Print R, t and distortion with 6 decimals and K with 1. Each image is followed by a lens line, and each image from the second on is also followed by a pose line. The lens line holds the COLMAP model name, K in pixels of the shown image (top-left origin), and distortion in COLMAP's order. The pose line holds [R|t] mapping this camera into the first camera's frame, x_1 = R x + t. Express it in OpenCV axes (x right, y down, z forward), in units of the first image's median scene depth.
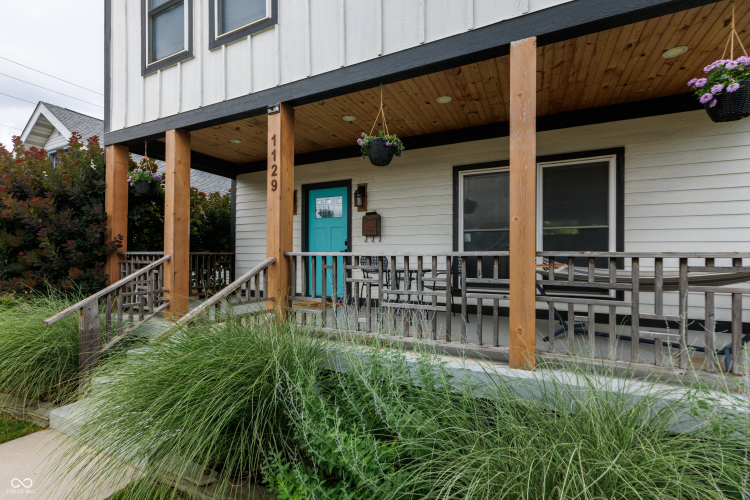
lens RADIAL K [[336.6, 0, 373.9], [0, 336.6, 256.4], [0, 0, 1]] dist [-0.001782, 0.000468]
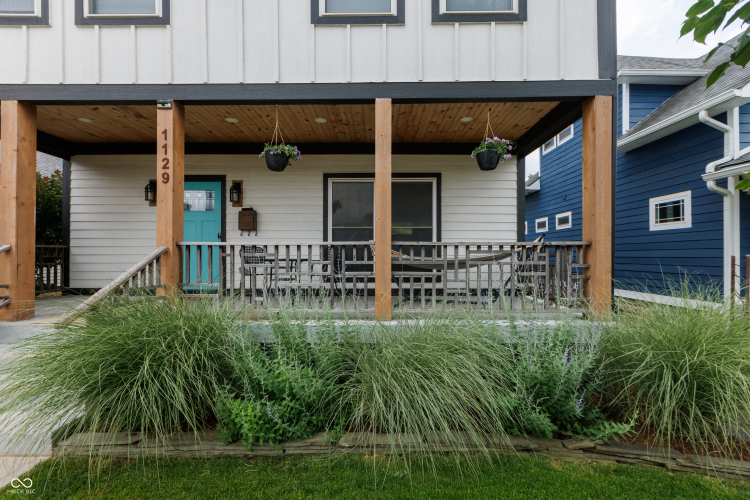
lens RADIAL K [[336.6, 0, 373.9], [0, 336.6, 256.4], [0, 0, 1]] dist [-0.001782, 0.000468]
pose [[0.906713, -0.004725, 0.421721, -0.142914], [0.002849, 0.999983, 0.005078, 0.027916], [-0.421738, -0.003403, 0.906711, -0.210576]]
